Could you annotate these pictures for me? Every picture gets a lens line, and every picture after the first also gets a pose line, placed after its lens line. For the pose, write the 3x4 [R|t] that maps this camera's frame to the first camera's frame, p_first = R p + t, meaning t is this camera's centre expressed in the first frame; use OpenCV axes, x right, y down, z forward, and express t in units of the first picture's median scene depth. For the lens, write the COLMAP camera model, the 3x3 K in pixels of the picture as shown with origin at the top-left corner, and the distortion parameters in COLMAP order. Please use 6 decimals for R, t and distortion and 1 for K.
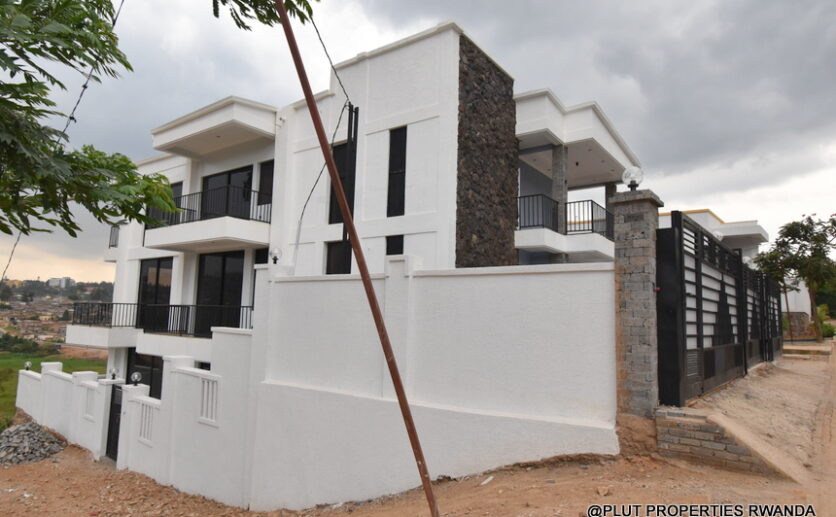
lens RADIAL K [[494.3, 0, 418.0], [0, 494.3, 258.5], [0, 0, 1]] dist [0.000082, 0.000111]
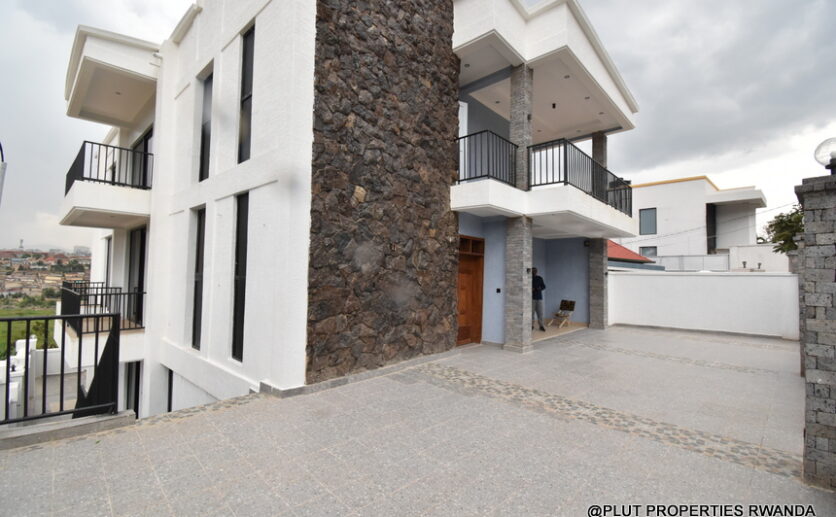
lens RADIAL K [[364.7, 0, 418.0], [0, 364.7, 258.5], [0, 0, 1]] dist [0.015904, -0.024445]
pose [[0.994035, -0.016187, -0.107854, 0.210358], [0.023530, 0.997464, 0.067168, 0.011748], [0.106494, -0.069305, 0.991895, 0.482243]]
